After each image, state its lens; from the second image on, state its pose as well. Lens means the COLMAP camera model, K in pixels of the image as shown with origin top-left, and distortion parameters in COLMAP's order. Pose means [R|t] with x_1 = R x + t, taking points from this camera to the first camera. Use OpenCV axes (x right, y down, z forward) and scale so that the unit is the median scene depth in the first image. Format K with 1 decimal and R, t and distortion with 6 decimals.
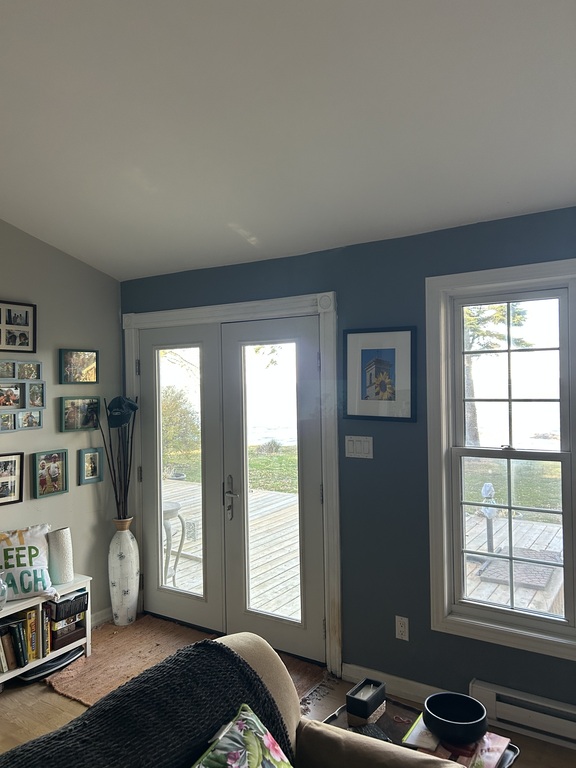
lens RADIAL K [[581.5, 0, 291.7], [0, 581.5, 371.1], [0, 0, 1]] dist [0.009326, -0.016101]
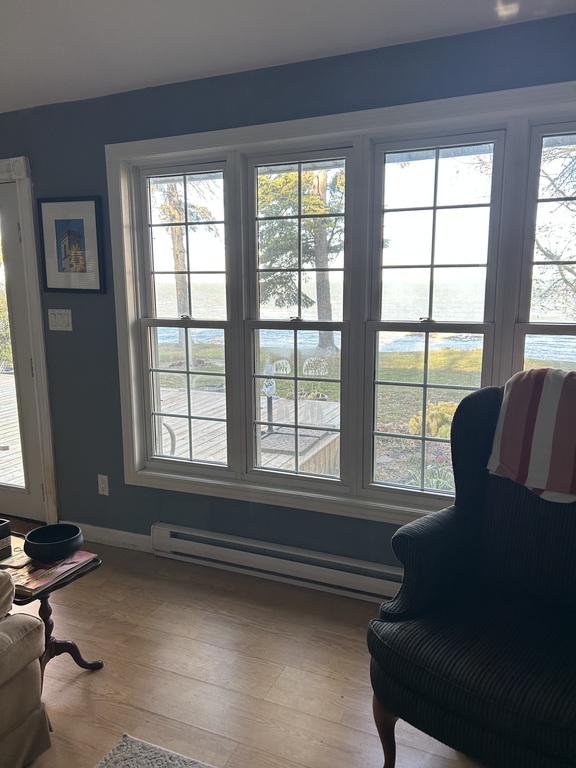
lens RADIAL K [[682.3, 0, 286.5], [0, 682.3, 381.4], [0, 0, 1]] dist [0.059436, -0.051805]
pose [[0.989811, -0.033555, 0.138377, 0.340047], [0.003395, 0.977122, 0.212652, -0.016604], [-0.142347, -0.210015, 0.967280, -0.232130]]
